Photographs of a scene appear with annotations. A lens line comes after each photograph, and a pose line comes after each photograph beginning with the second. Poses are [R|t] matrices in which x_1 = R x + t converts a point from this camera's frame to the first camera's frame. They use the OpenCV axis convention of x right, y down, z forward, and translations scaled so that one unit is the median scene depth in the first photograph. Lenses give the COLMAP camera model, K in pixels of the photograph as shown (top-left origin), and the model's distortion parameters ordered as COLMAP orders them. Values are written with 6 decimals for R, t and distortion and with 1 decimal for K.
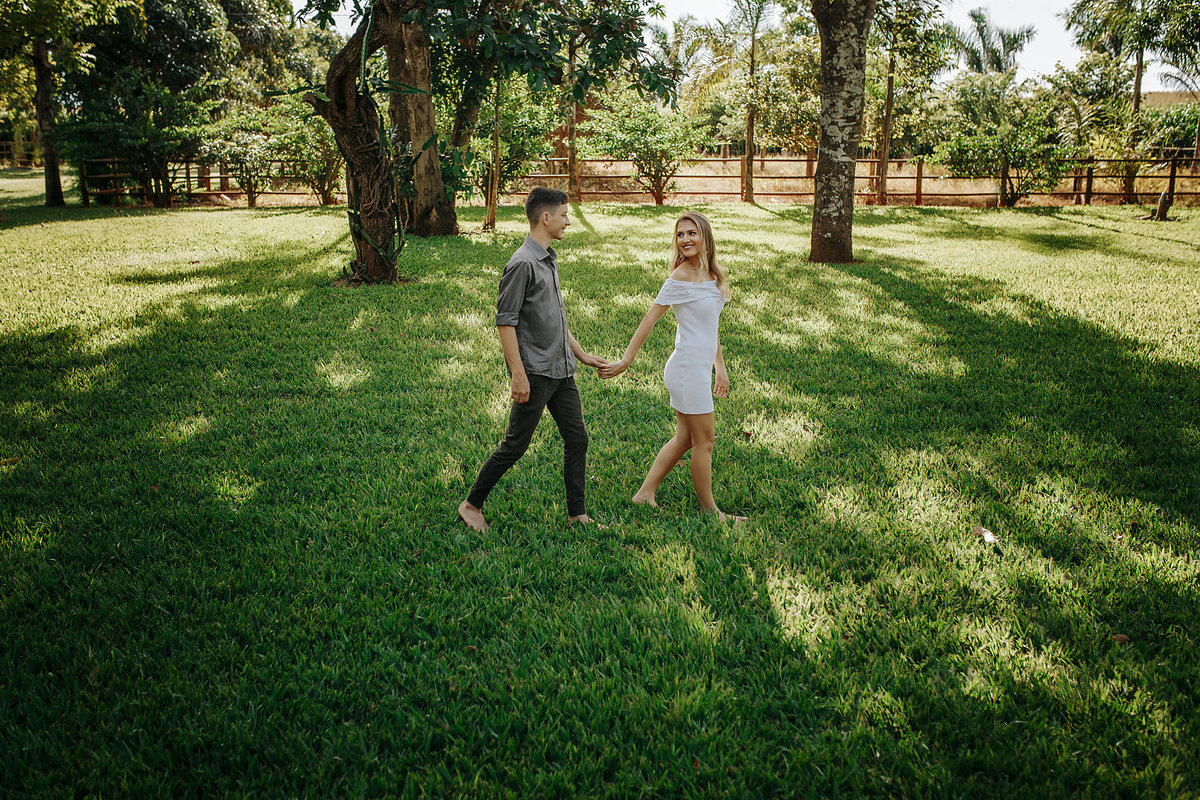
lens RADIAL K [[1217.1, 0, 600.0], [0, 1217.1, 400.0], [0, 0, 1]] dist [0.000218, -0.000065]
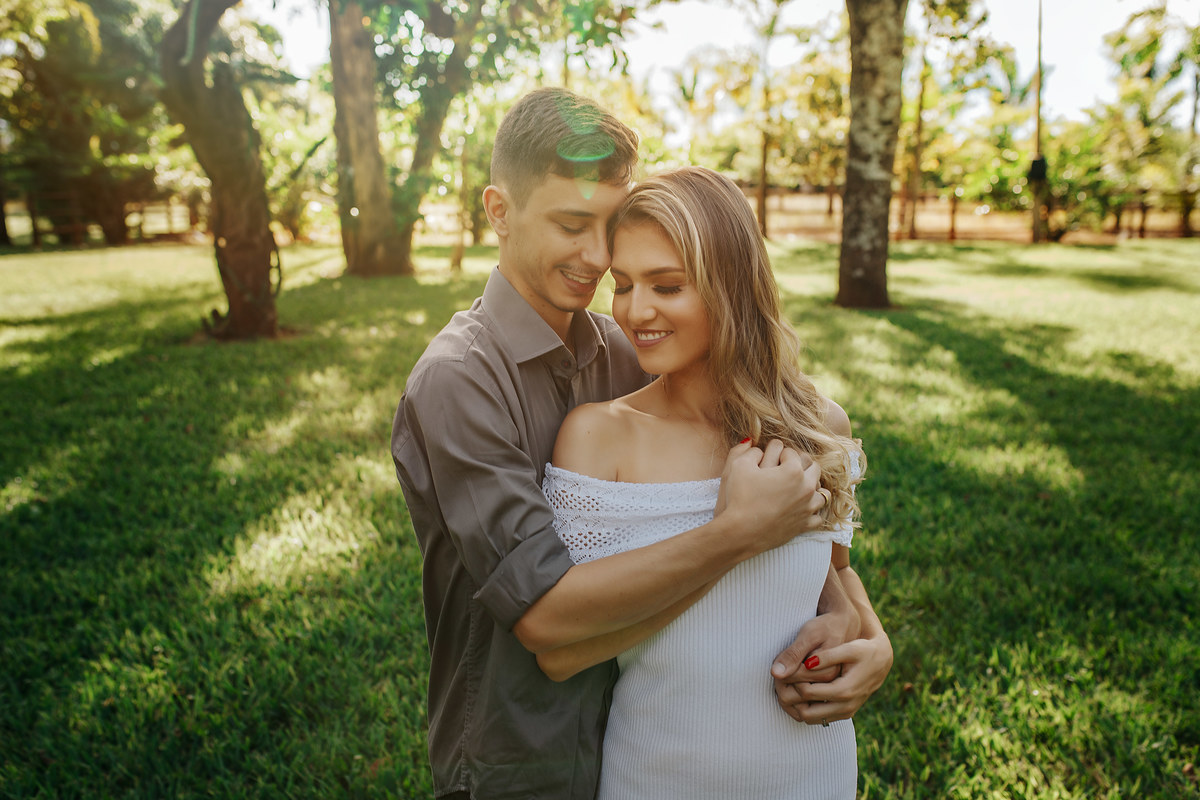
lens RADIAL K [[1160.9, 0, 600.0], [0, 1160.9, 400.0], [0, 0, 1]] dist [-0.009770, 0.010503]
pose [[0.999677, -0.002207, -0.025313, 0.024258], [0.001419, 0.999515, -0.031117, -0.018800], [0.025369, 0.031071, 0.999195, 0.151916]]
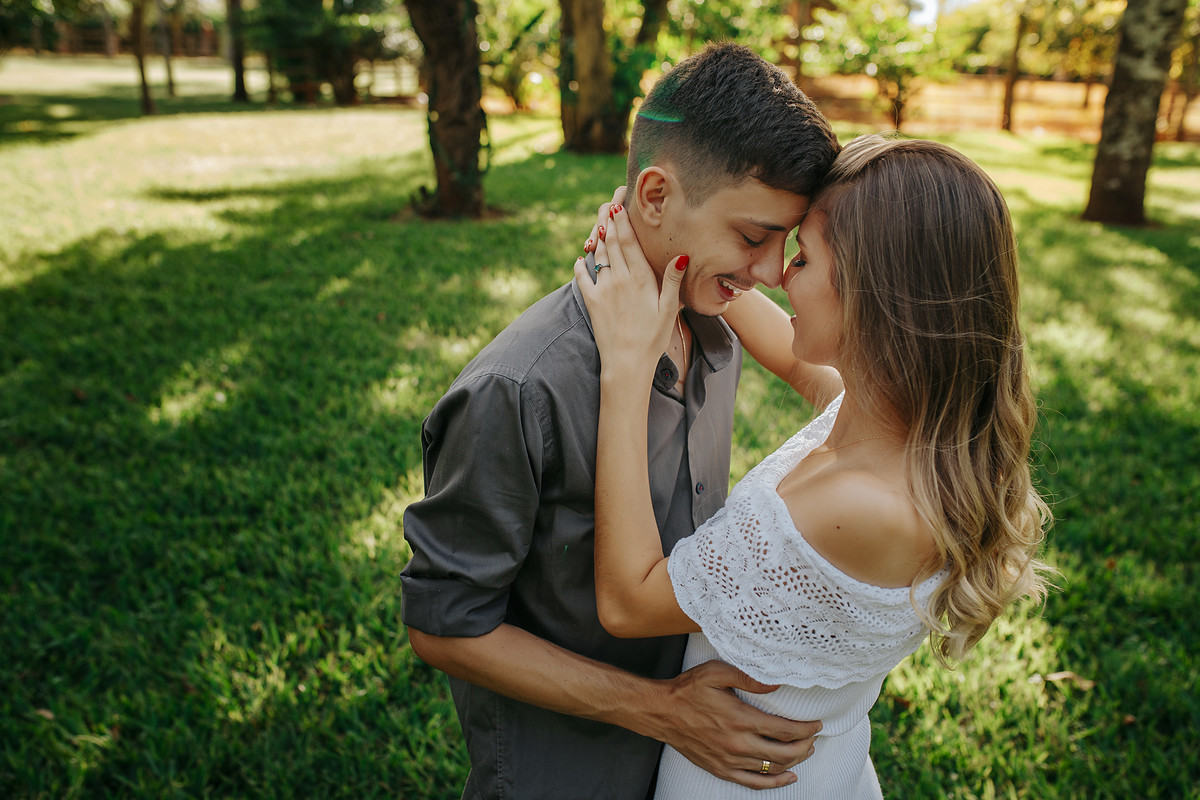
lens RADIAL K [[1160.9, 0, 600.0], [0, 1160.9, 400.0], [0, 0, 1]] dist [-0.009770, 0.010503]
pose [[0.976104, 0.092773, -0.196504, 0.024714], [-0.077899, 0.993572, 0.082133, -0.025782], [0.202860, -0.064863, 0.977057, 0.165263]]
